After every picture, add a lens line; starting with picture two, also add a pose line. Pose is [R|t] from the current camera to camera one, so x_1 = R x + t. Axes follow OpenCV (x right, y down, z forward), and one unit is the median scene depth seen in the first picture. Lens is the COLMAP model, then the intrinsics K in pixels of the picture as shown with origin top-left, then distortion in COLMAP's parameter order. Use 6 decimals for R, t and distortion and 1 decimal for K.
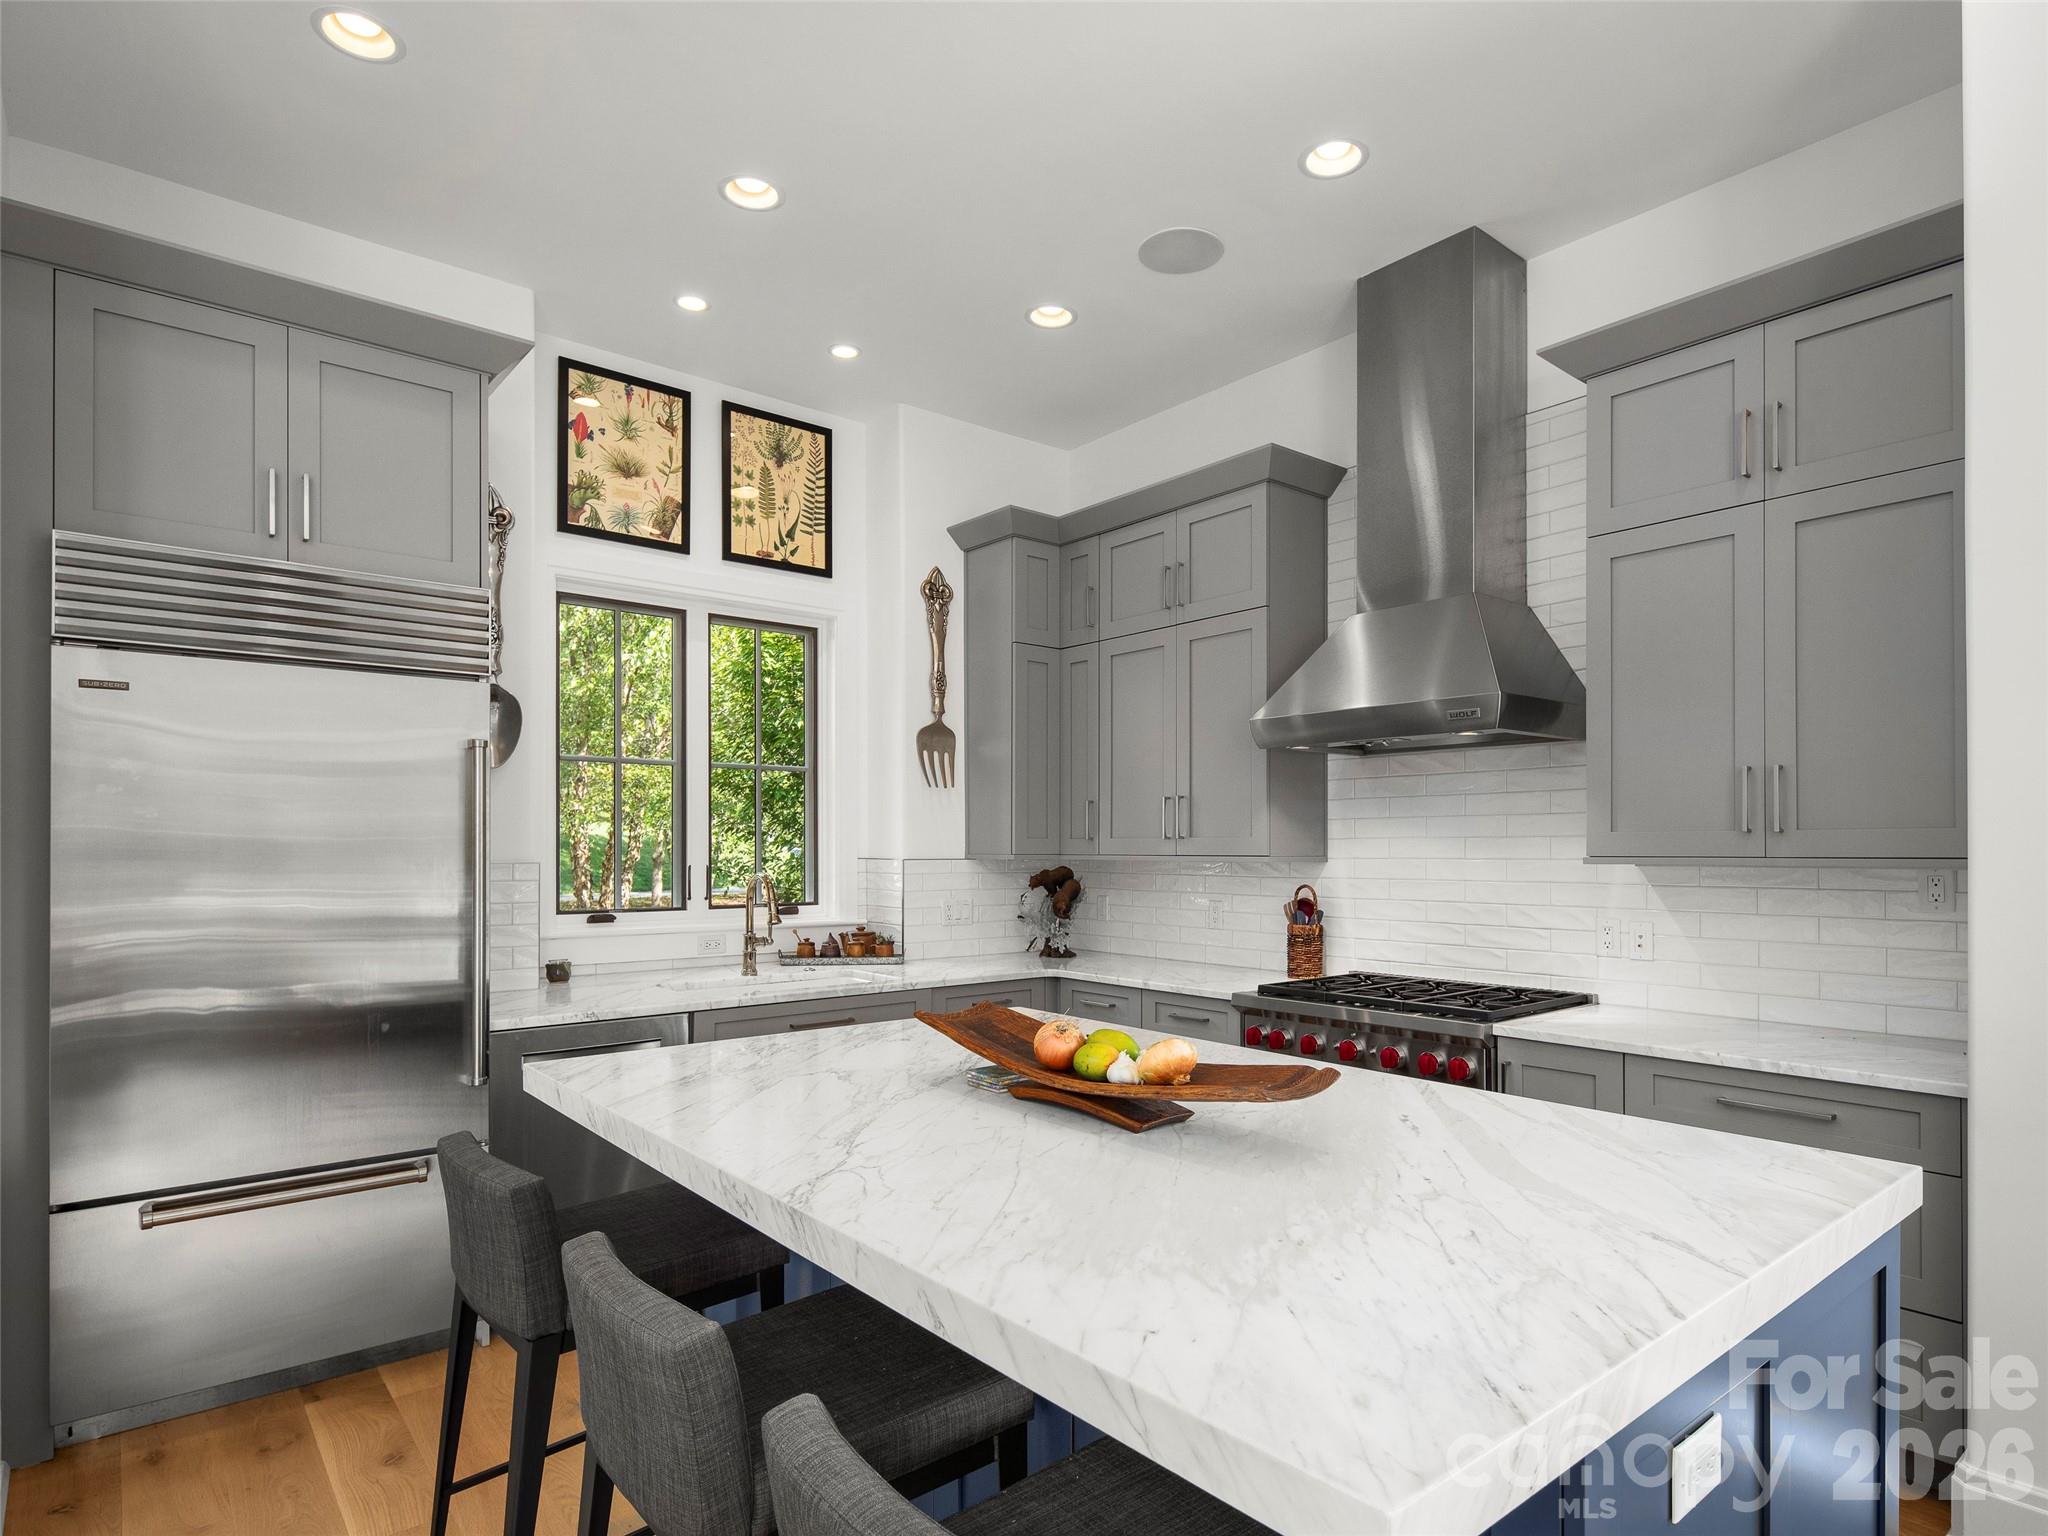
lens RADIAL K [[1119.0, 0, 1080.6], [0, 1119.0, 842.5], [0, 0, 1]] dist [0.003446, -0.004752]
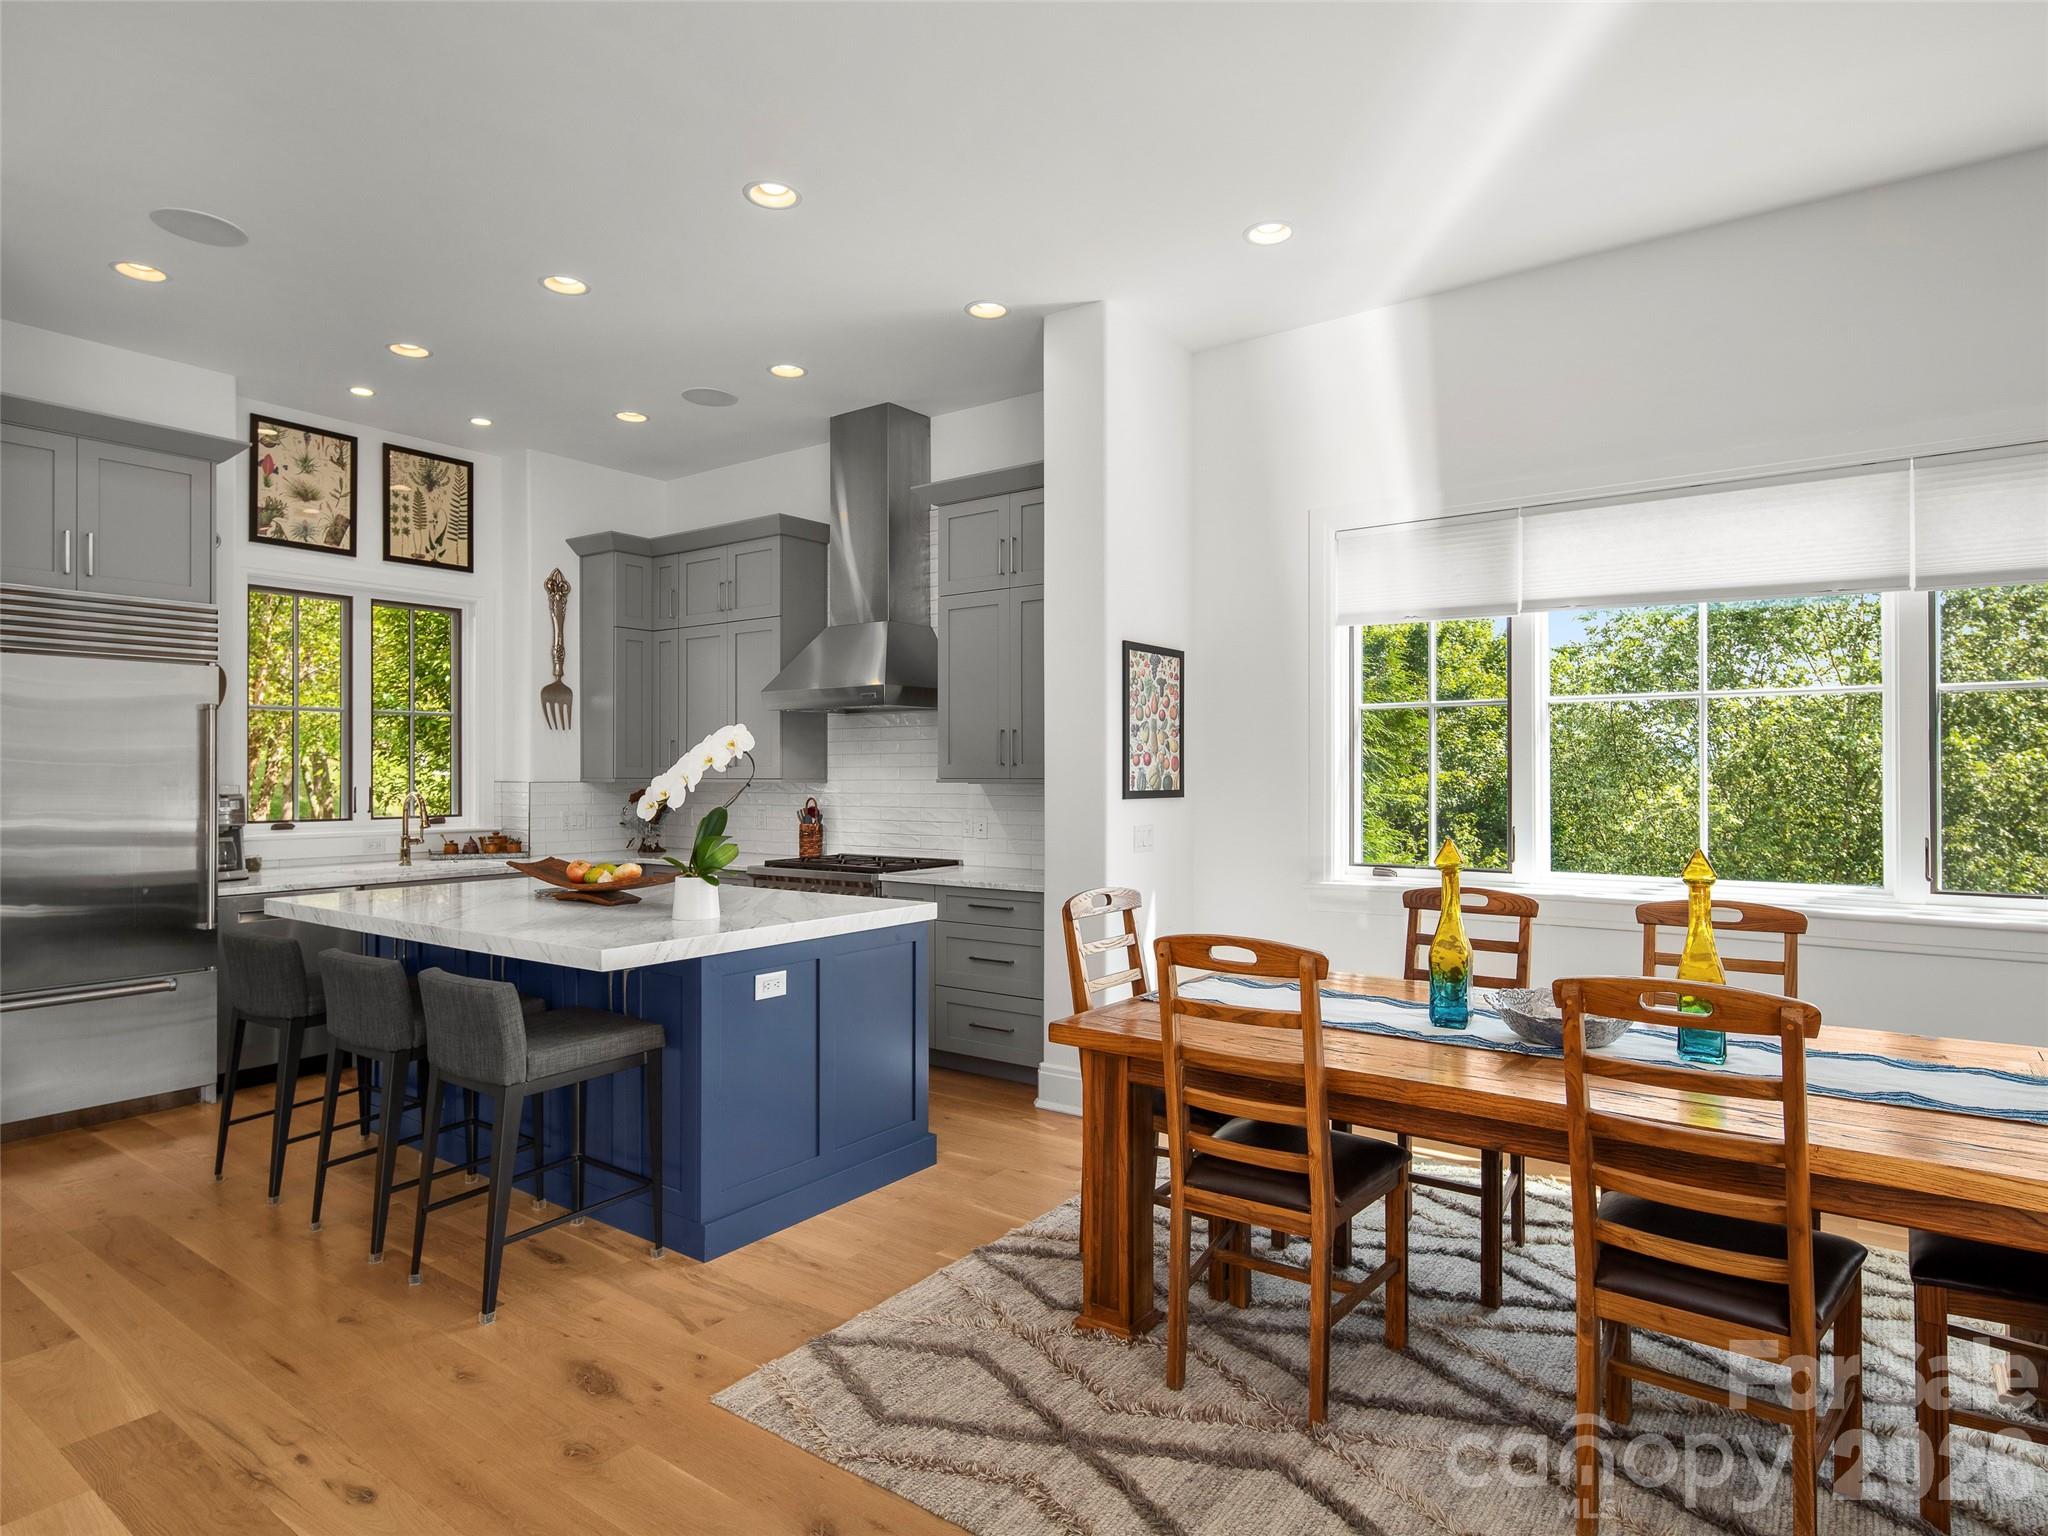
lens RADIAL K [[1119.0, 0, 1061.2], [0, 1119.0, 766.2], [0, 0, 1]] dist [0.003446, -0.004752]
pose [[0.969655, 0.000603, 0.244476, 0.146847], [-0.000155, 0.999998, -0.001851, -0.002255], [-0.244477, 0.001757, 0.969653, -0.522067]]
